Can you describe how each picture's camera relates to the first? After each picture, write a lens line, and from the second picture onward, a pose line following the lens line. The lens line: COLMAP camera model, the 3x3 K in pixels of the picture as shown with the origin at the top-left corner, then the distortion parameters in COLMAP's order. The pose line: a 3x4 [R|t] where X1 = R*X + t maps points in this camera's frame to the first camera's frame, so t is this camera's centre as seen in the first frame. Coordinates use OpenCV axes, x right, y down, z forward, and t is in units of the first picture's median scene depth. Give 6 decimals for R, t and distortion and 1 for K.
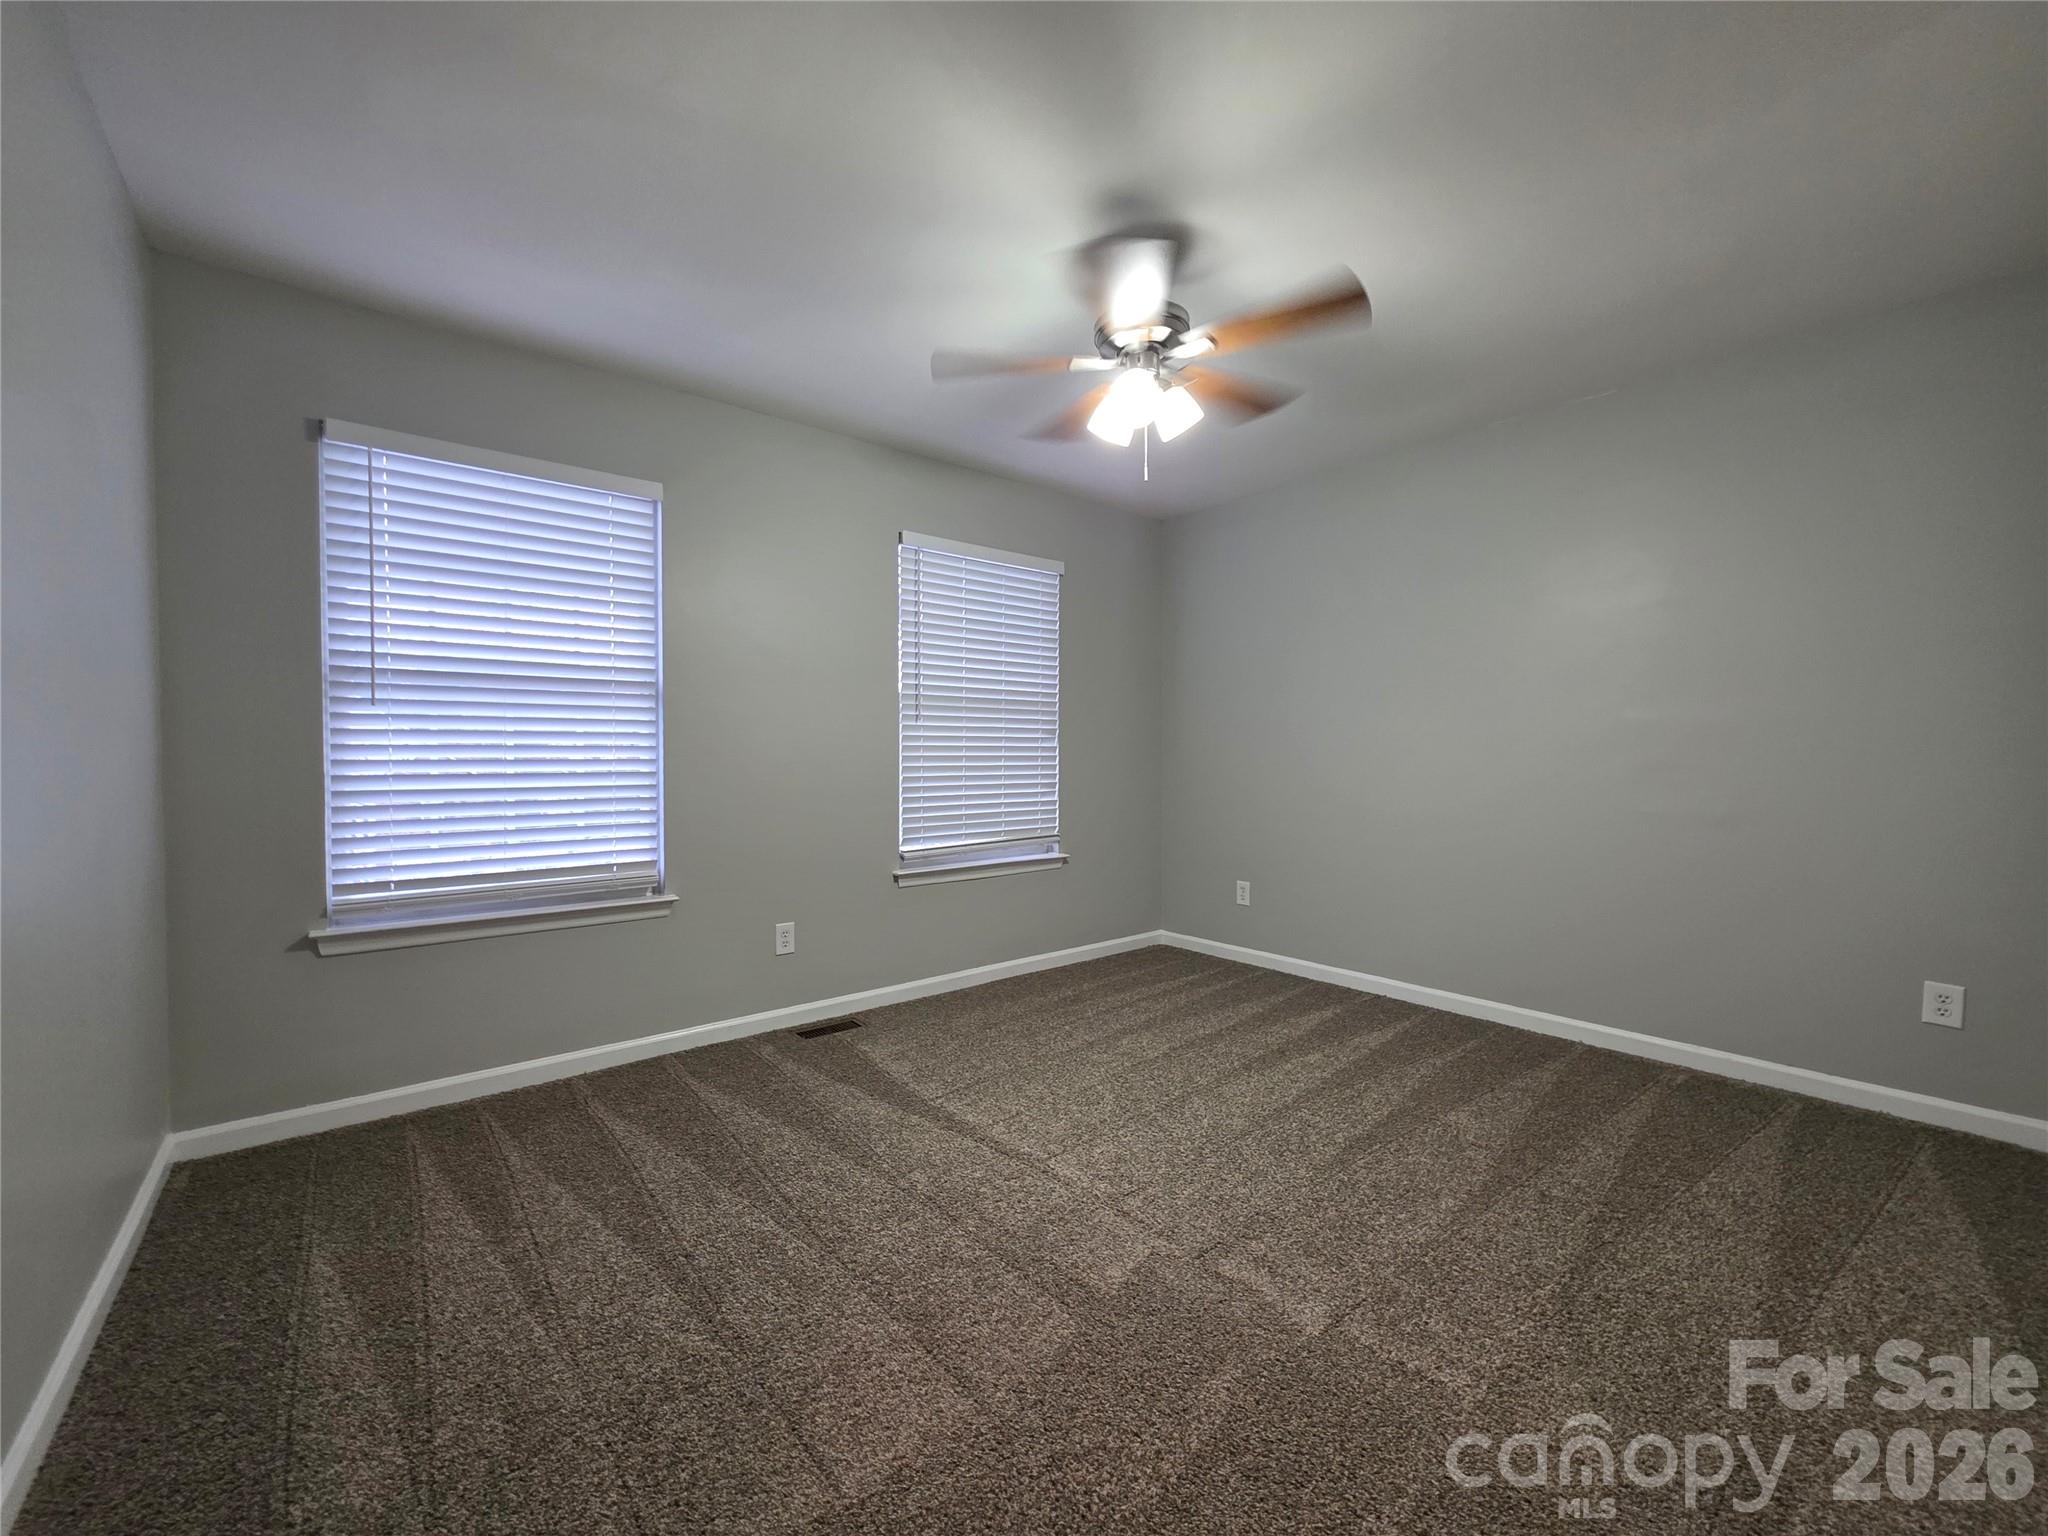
lens RADIAL K [[823.6, 0, 1014.5], [0, 823.6, 781.0], [0, 0, 1]] dist [0.000856, 0.000310]
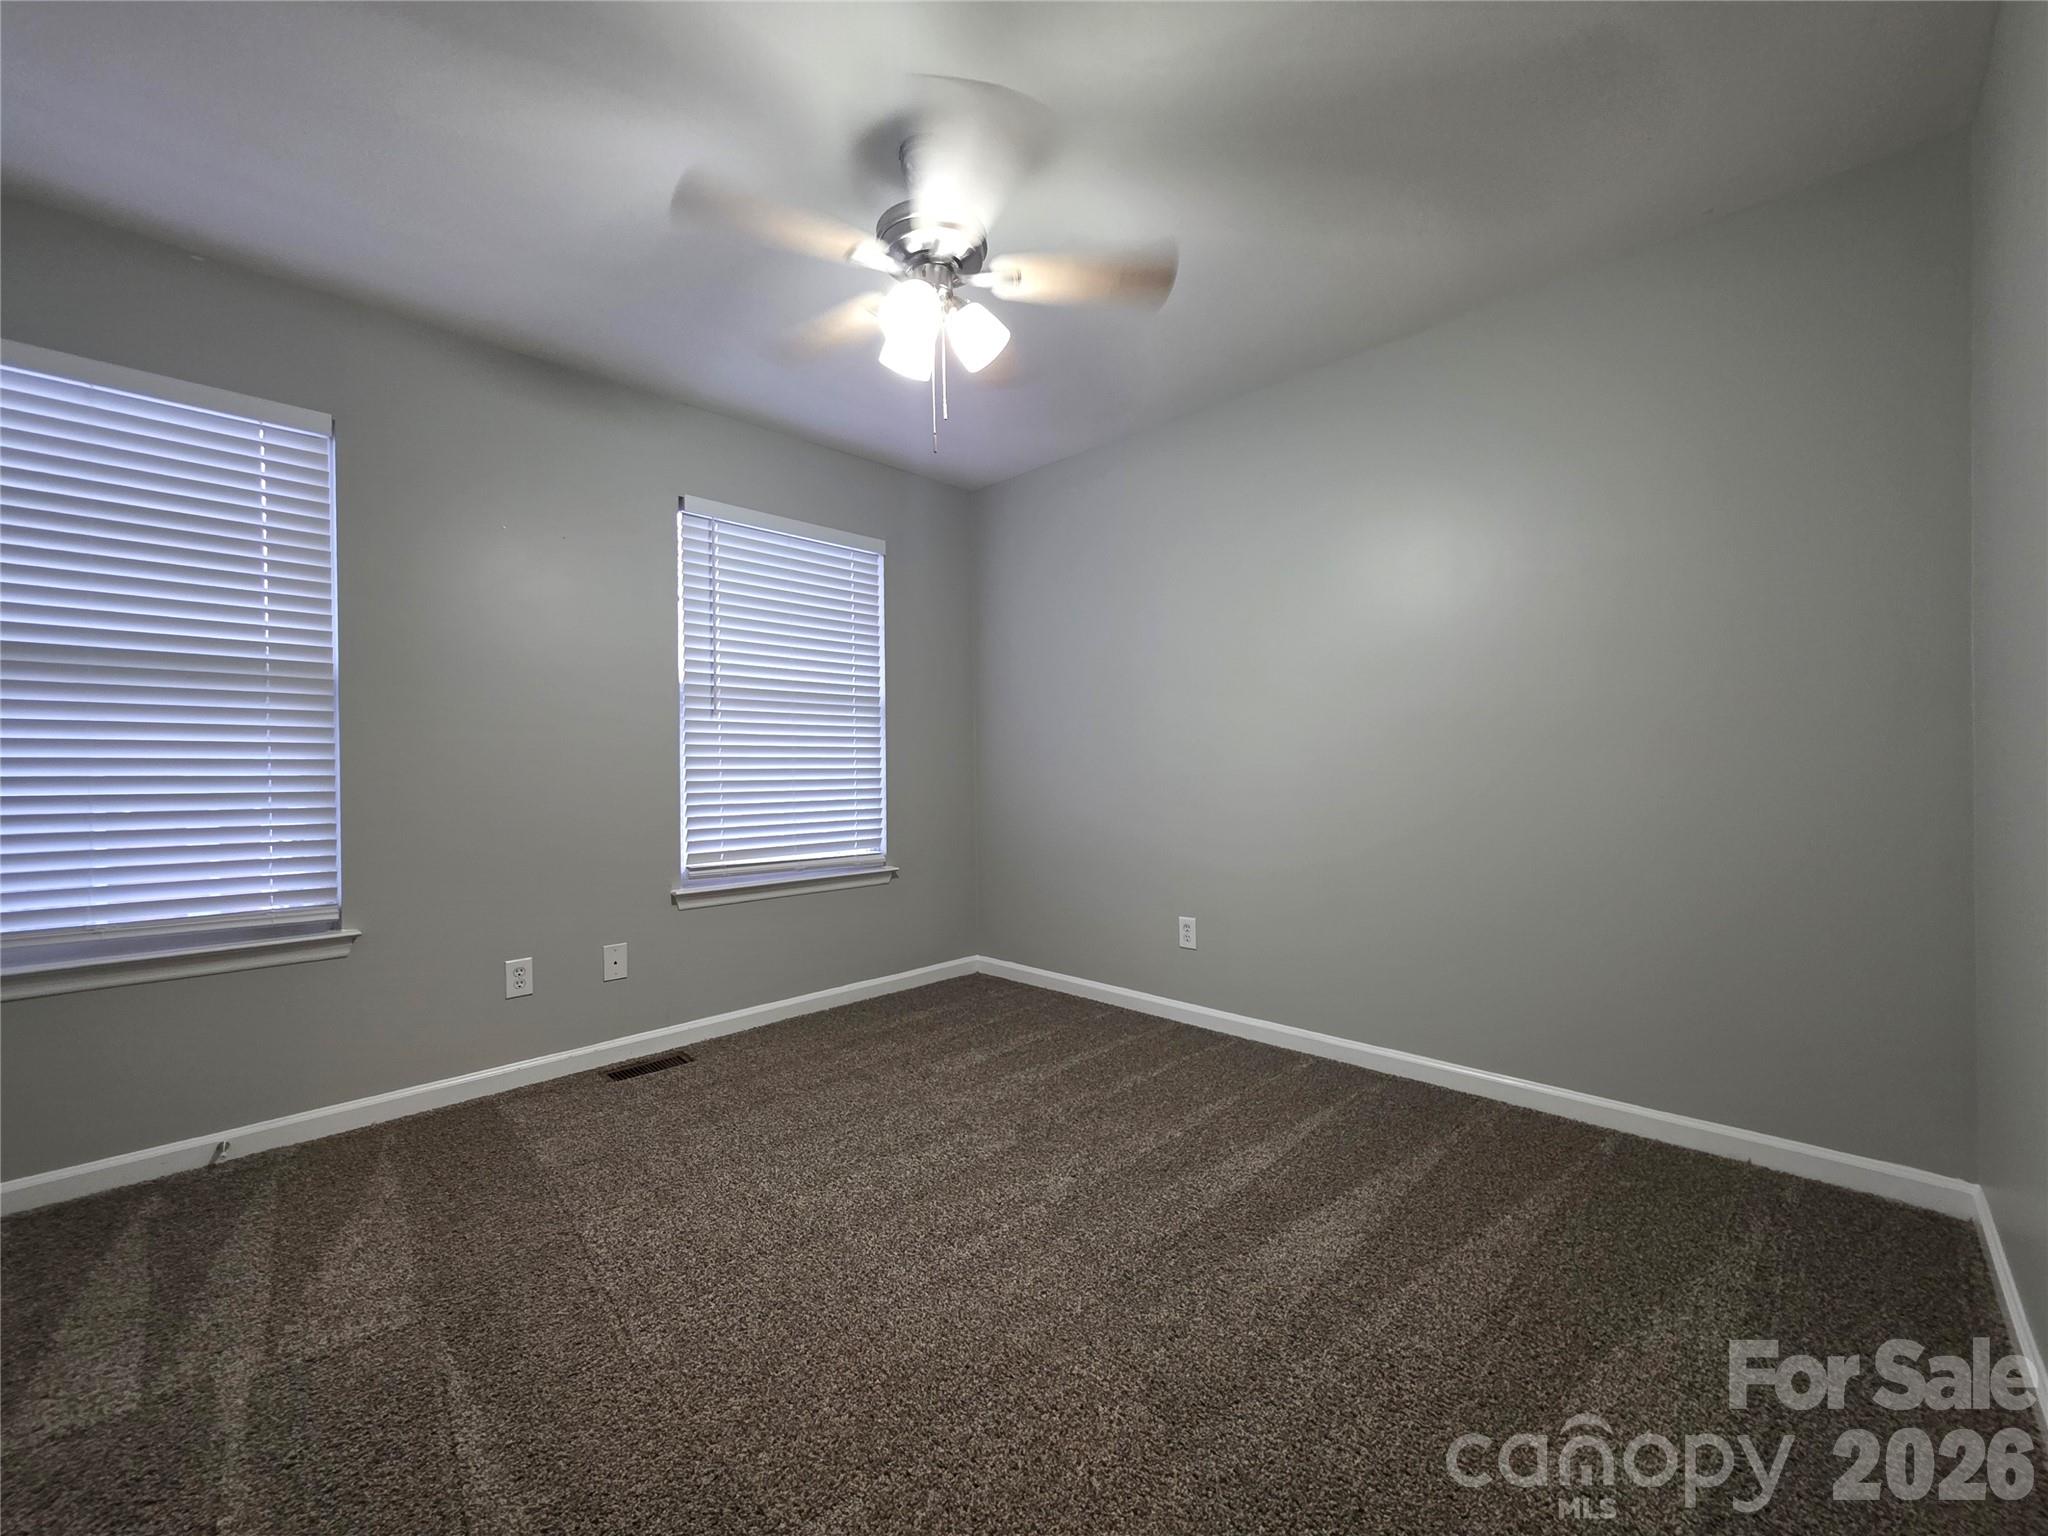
lens RADIAL K [[823.6, 0, 1035.8], [0, 823.6, 758.3], [0, 0, 1]] dist [0.000856, 0.000310]
pose [[0.994124, 0.002218, 0.108222, 0.134774], [0.000872, 0.999593, -0.028501, -0.003901], [-0.108242, 0.028428, 0.993718, 0.108421]]
